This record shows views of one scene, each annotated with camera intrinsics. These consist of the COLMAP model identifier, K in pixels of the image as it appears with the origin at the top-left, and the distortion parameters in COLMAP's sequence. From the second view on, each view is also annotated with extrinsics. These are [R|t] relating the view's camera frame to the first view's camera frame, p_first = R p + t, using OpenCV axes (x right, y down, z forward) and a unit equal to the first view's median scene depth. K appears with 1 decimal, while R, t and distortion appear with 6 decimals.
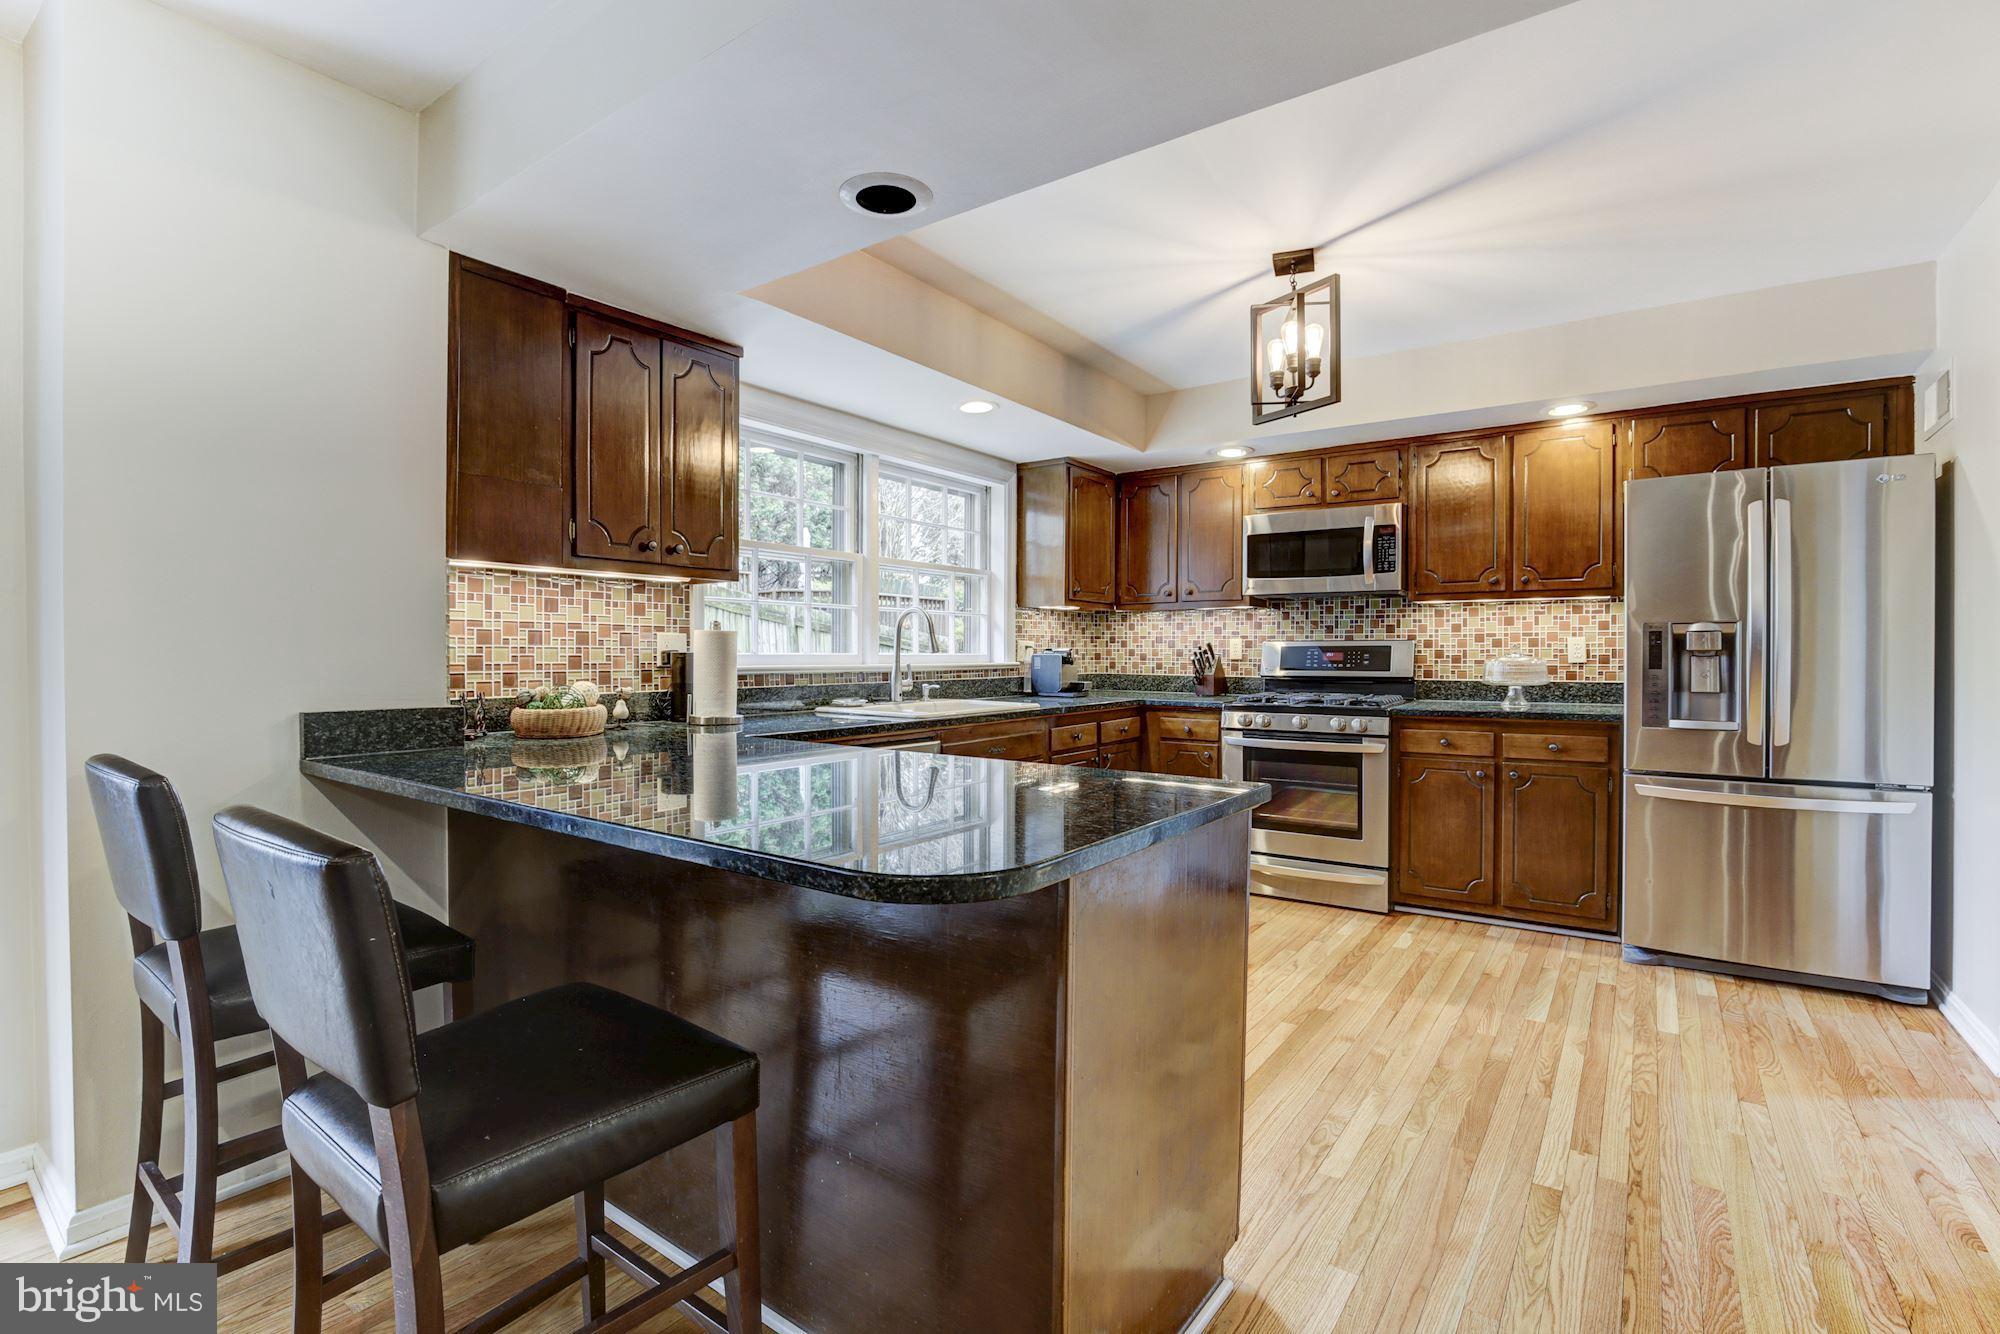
lens RADIAL K [[918.5, 0, 993.5], [0, 918.5, 665.9], [0, 0, 1]] dist [-0.026634, 0.000970]
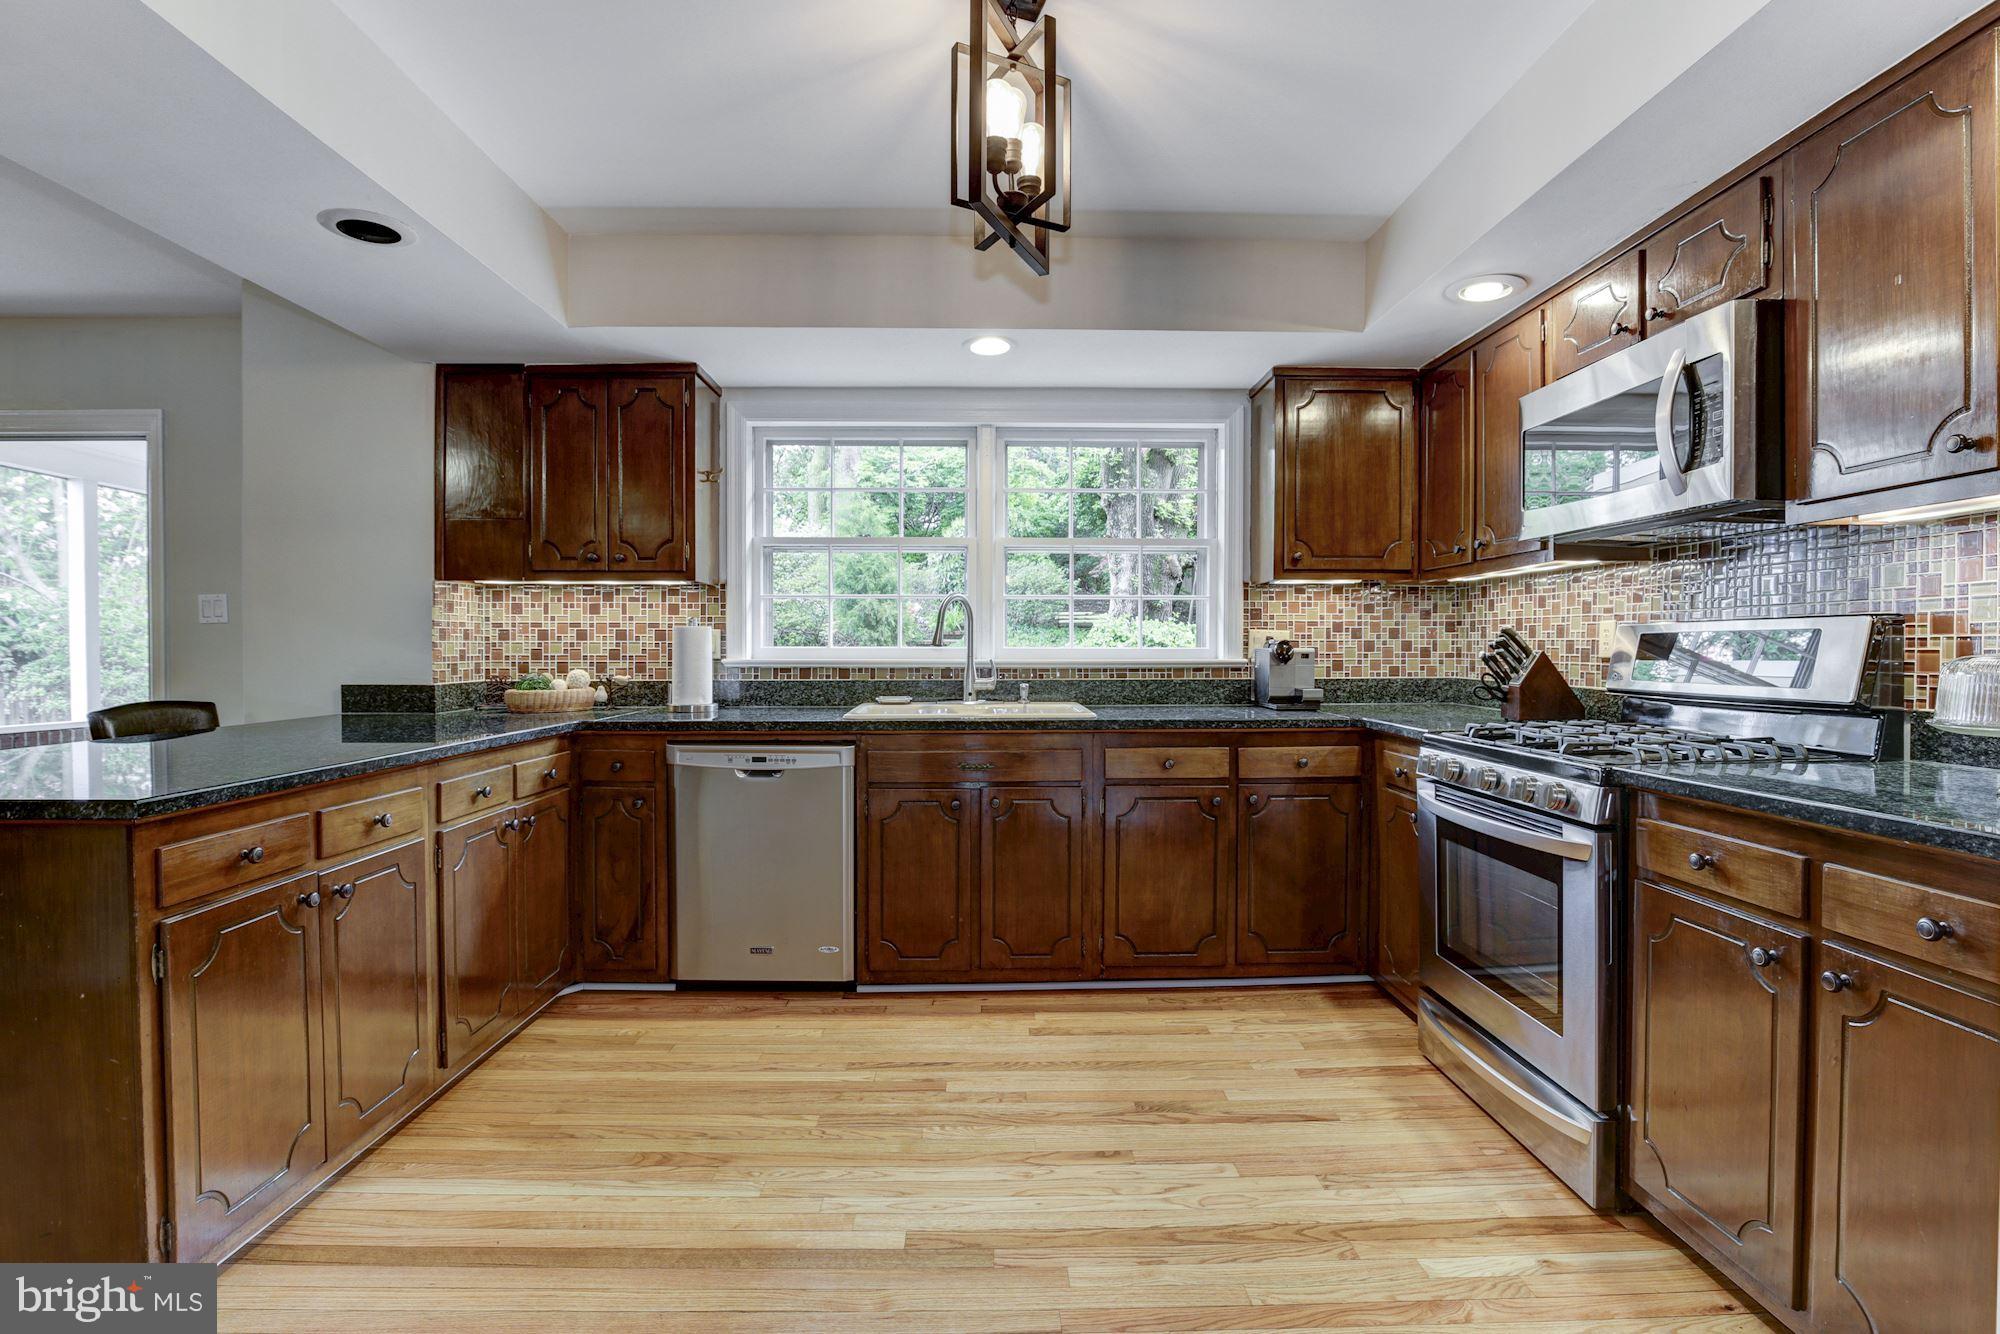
lens RADIAL K [[918.5, 0, 993.5], [0, 918.5, 665.9], [0, 0, 1]] dist [-0.026634, 0.000970]
pose [[0.601167, 0.016471, -0.798954, 0.614709], [-0.010826, 0.999864, 0.012467, -0.006937], [0.799050, 0.001155, 0.601263, 0.486788]]
